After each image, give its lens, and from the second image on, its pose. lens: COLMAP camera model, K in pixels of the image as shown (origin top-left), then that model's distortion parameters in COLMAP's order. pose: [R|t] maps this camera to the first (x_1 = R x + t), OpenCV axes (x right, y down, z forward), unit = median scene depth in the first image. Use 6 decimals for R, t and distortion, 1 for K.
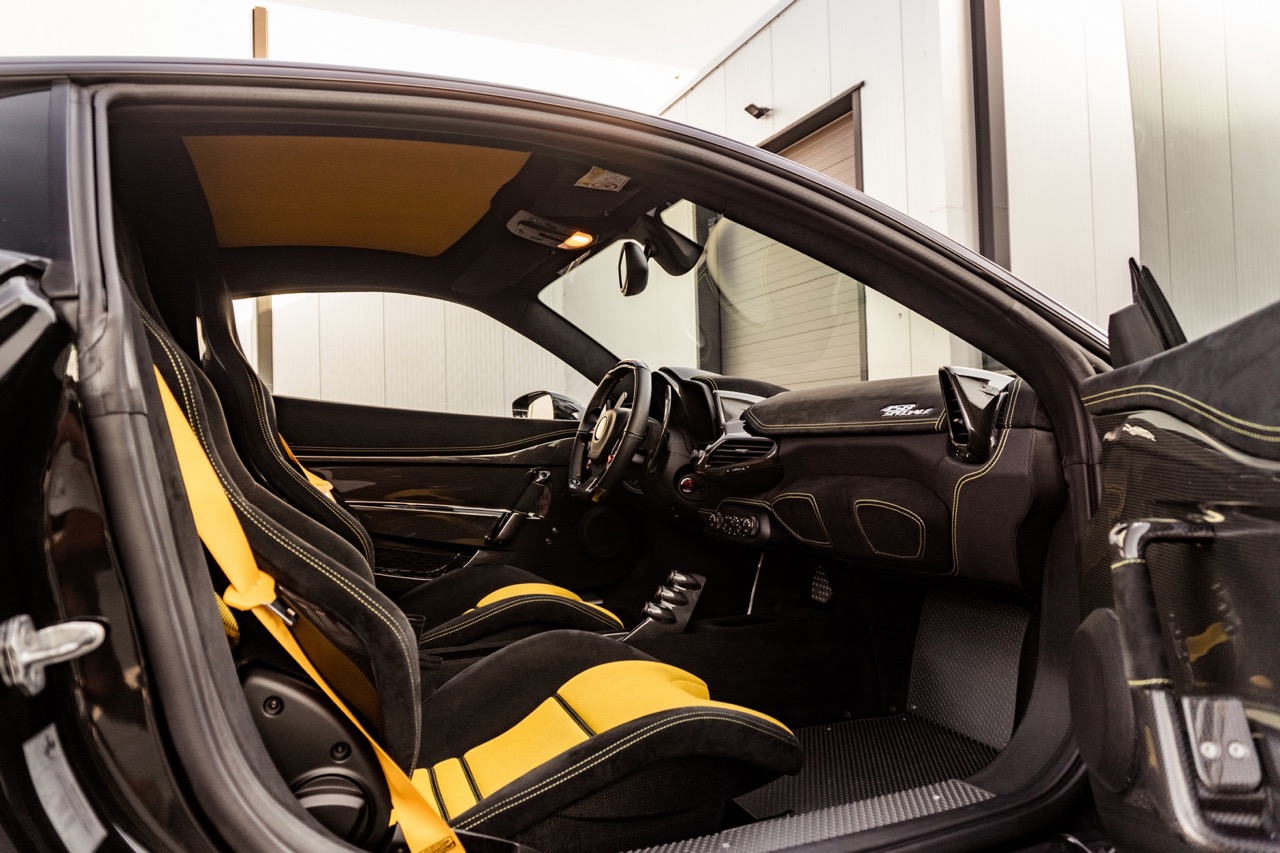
lens RADIAL K [[857.7, 0, 642.5], [0, 857.7, 425.1], [0, 0, 1]] dist [-0.018461, 0.004811]
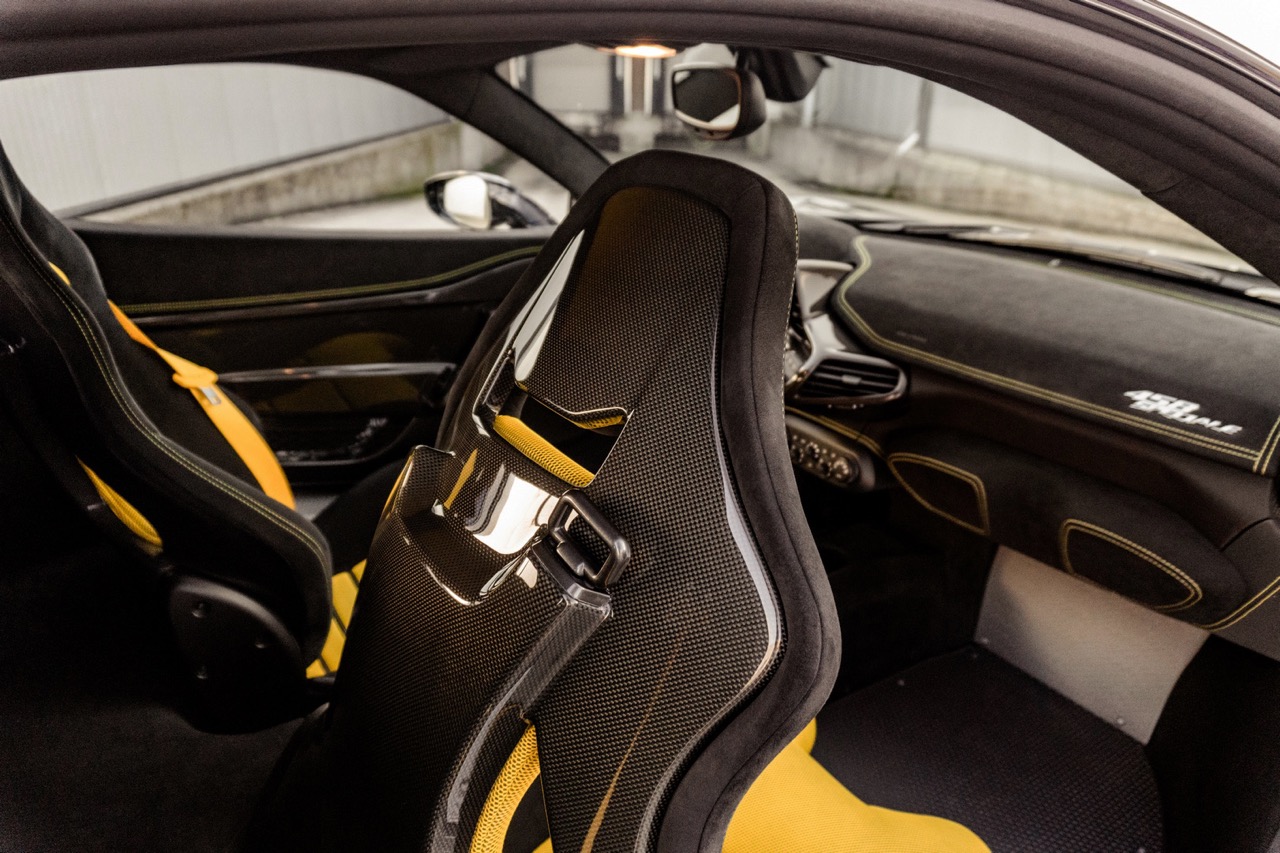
lens RADIAL K [[857.7, 0, 642.9], [0, 857.7, 436.7], [0, 0, 1]] dist [-0.018461, 0.004811]
pose [[0.981665, -0.042787, 0.185750, -0.176385], [-0.034866, 0.917736, 0.395659, -0.189297], [-0.187398, -0.394881, 0.899417, 0.358248]]
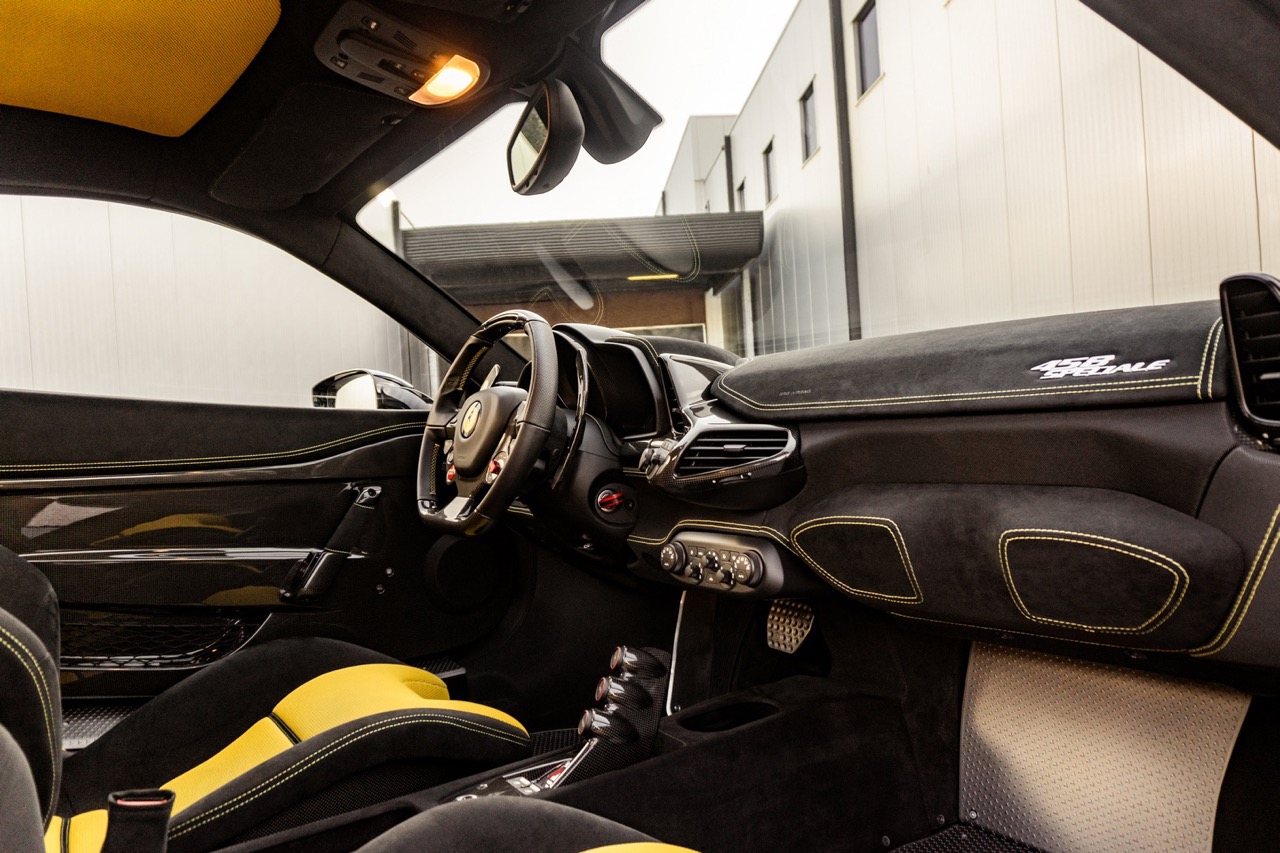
lens RADIAL K [[857.7, 0, 635.5], [0, 857.7, 421.8], [0, 0, 1]] dist [-0.018461, 0.004811]
pose [[0.972854, -0.032506, 0.229124, -0.086528], [0.030625, 0.999462, 0.011761, 0.002368], [-0.229383, -0.004425, 0.973326, 0.401536]]
